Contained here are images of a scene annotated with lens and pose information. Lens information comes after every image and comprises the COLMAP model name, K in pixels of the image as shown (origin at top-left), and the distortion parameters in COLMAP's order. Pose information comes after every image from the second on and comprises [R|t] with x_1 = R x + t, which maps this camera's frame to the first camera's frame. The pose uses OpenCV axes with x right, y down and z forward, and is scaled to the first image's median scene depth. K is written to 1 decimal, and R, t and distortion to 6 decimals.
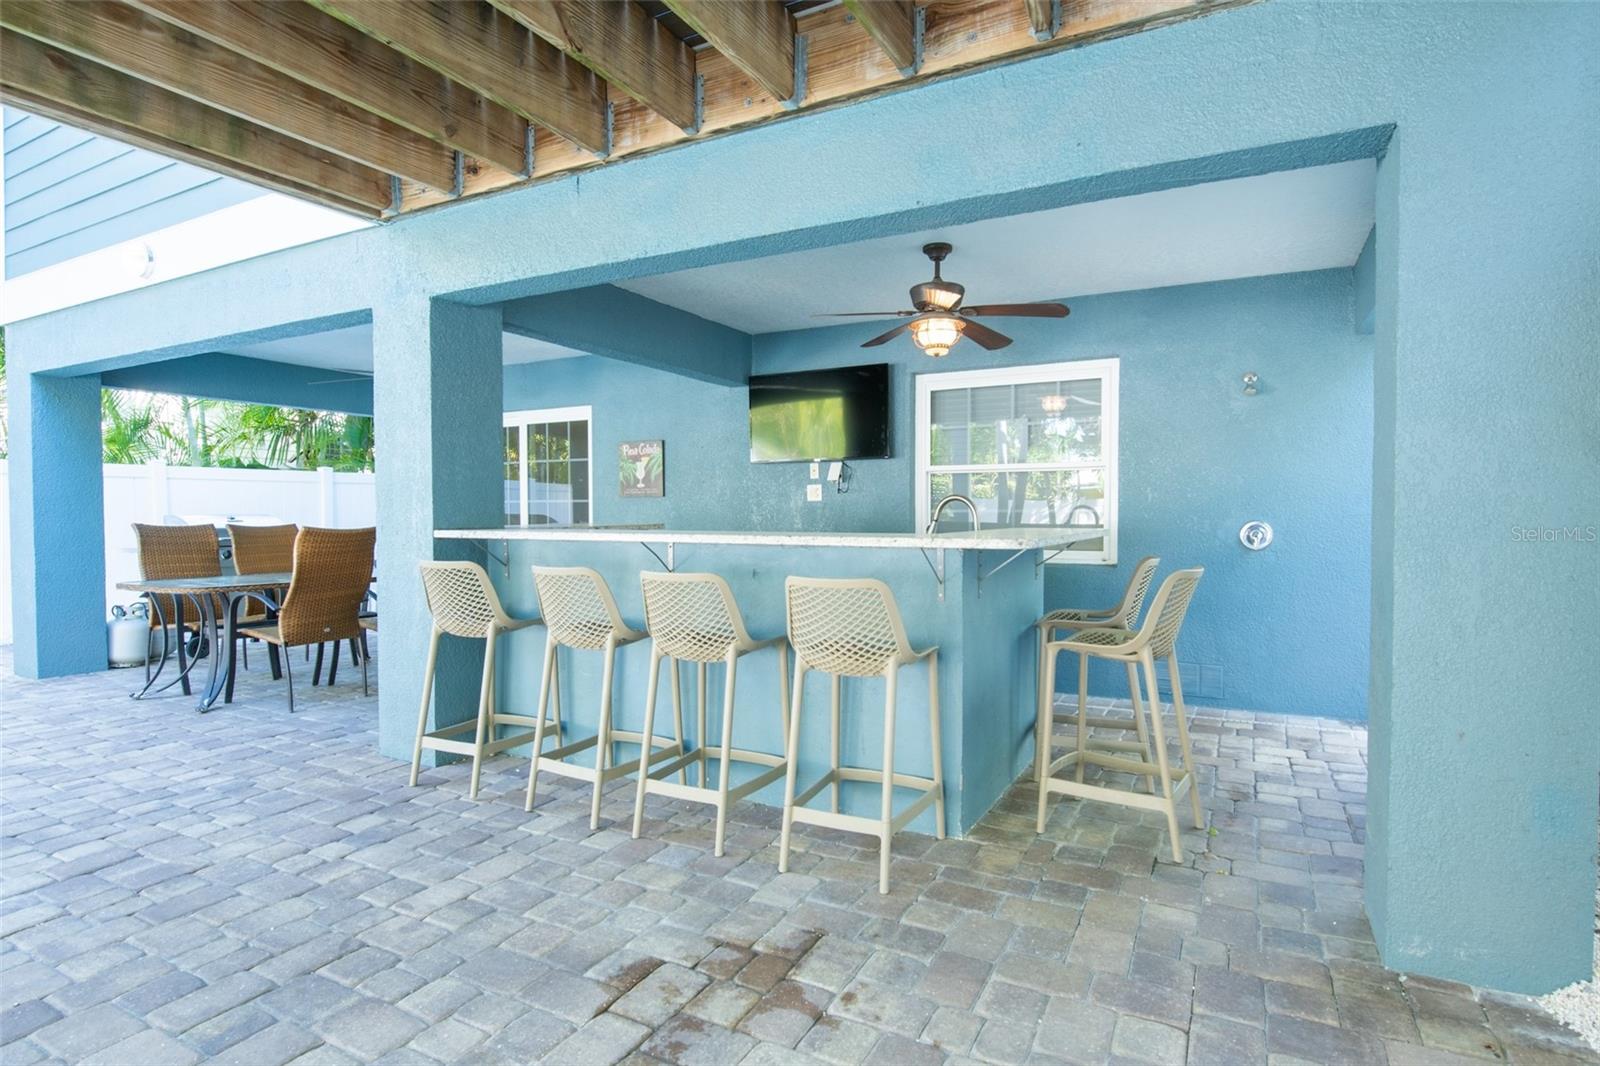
lens RADIAL K [[822.4, 0, 800.7], [0, 822.4, 533.2], [0, 0, 1]] dist [-0.000348, 0.000050]
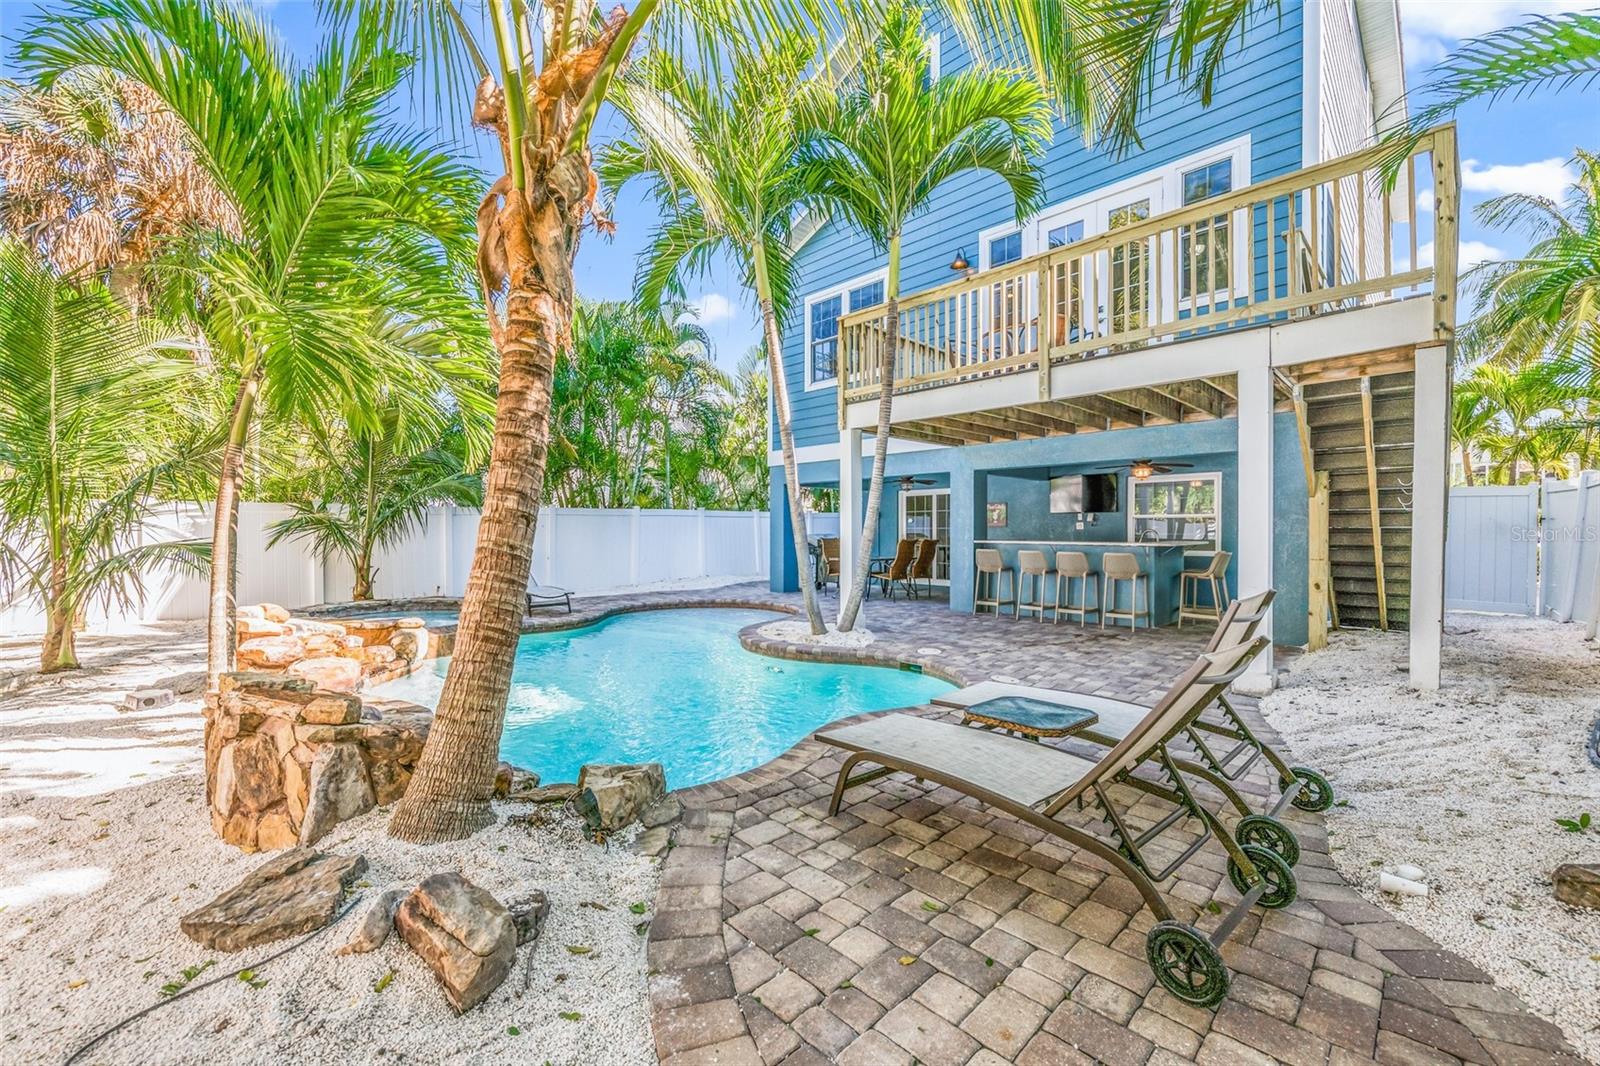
lens RADIAL K [[647.2, 0, 801.6], [0, 647.2, 531.3], [0, 0, 1]] dist [0.001067, 0.000169]
pose [[0.959767, 0.003052, -0.280780, -0.490760], [-0.009566, 0.999716, -0.021833, 0.030465], [0.280634, 0.023640, 0.959524, -2.157086]]
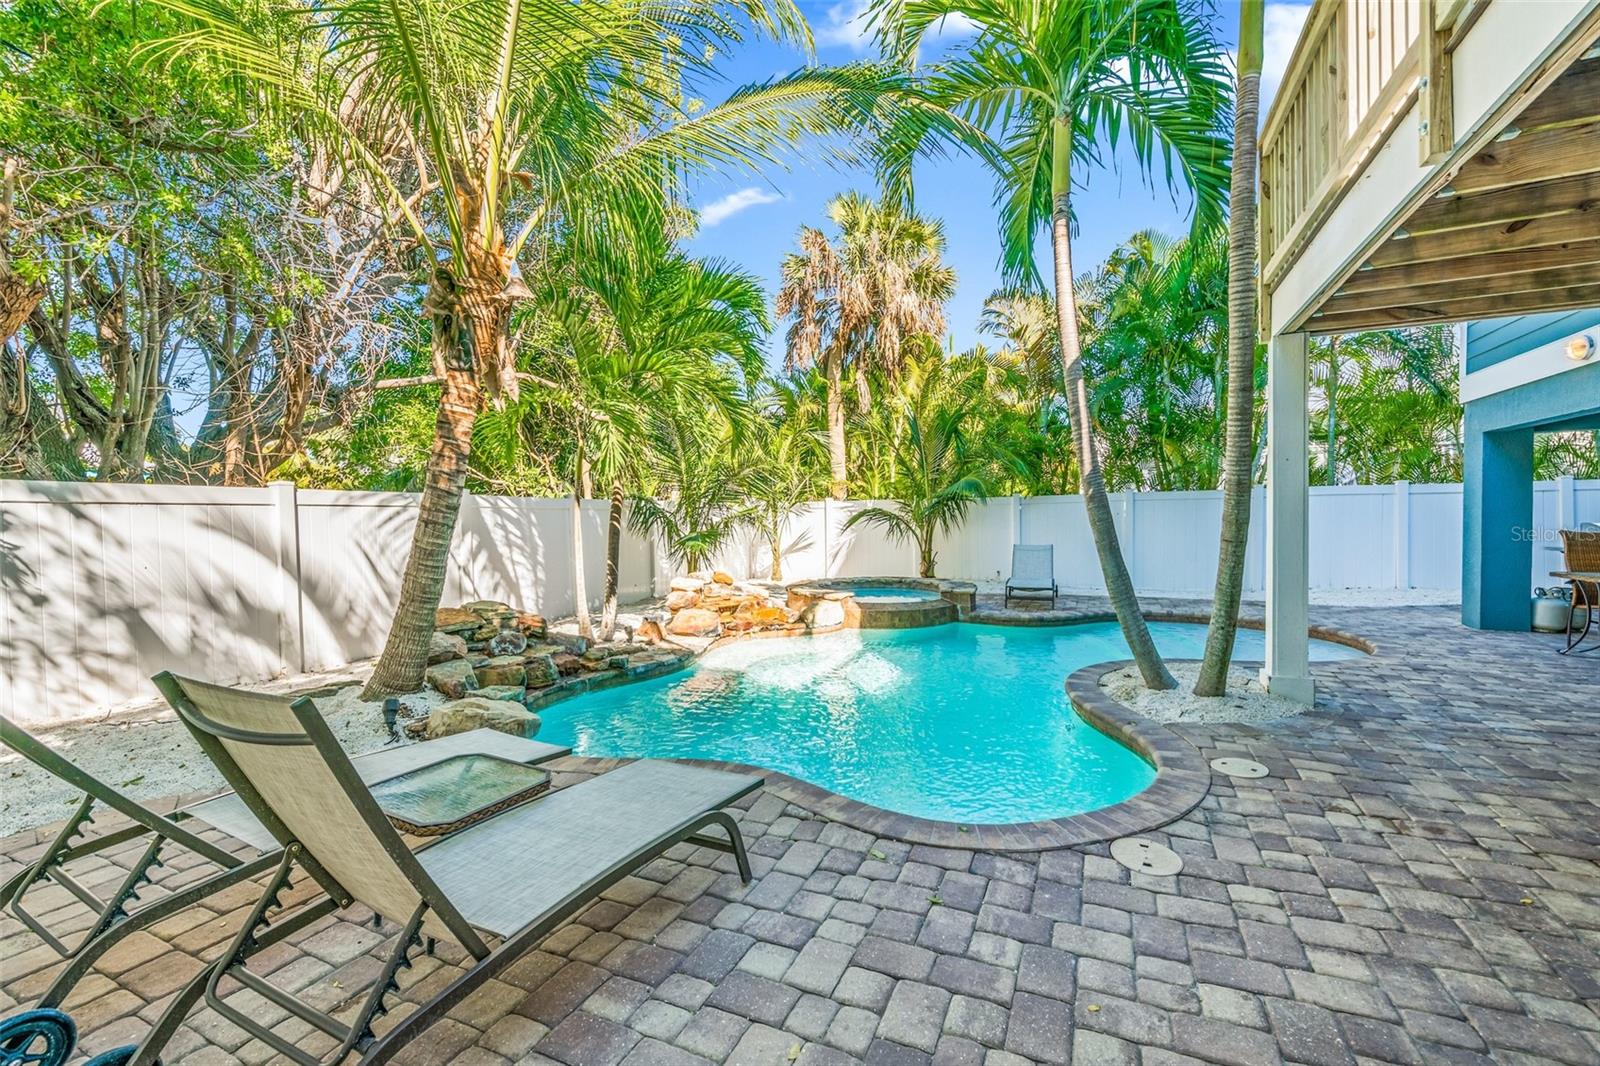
lens RADIAL K [[647.2, 0, 801.2], [0, 647.2, 531.9], [0, 0, 1]] dist [0.001067, 0.000169]
pose [[0.066582, 0.023383, -0.997507, 0.183315], [-0.013519, 0.999655, 0.022531, -0.015005], [0.997689, 0.011985, 0.066876, -0.327511]]
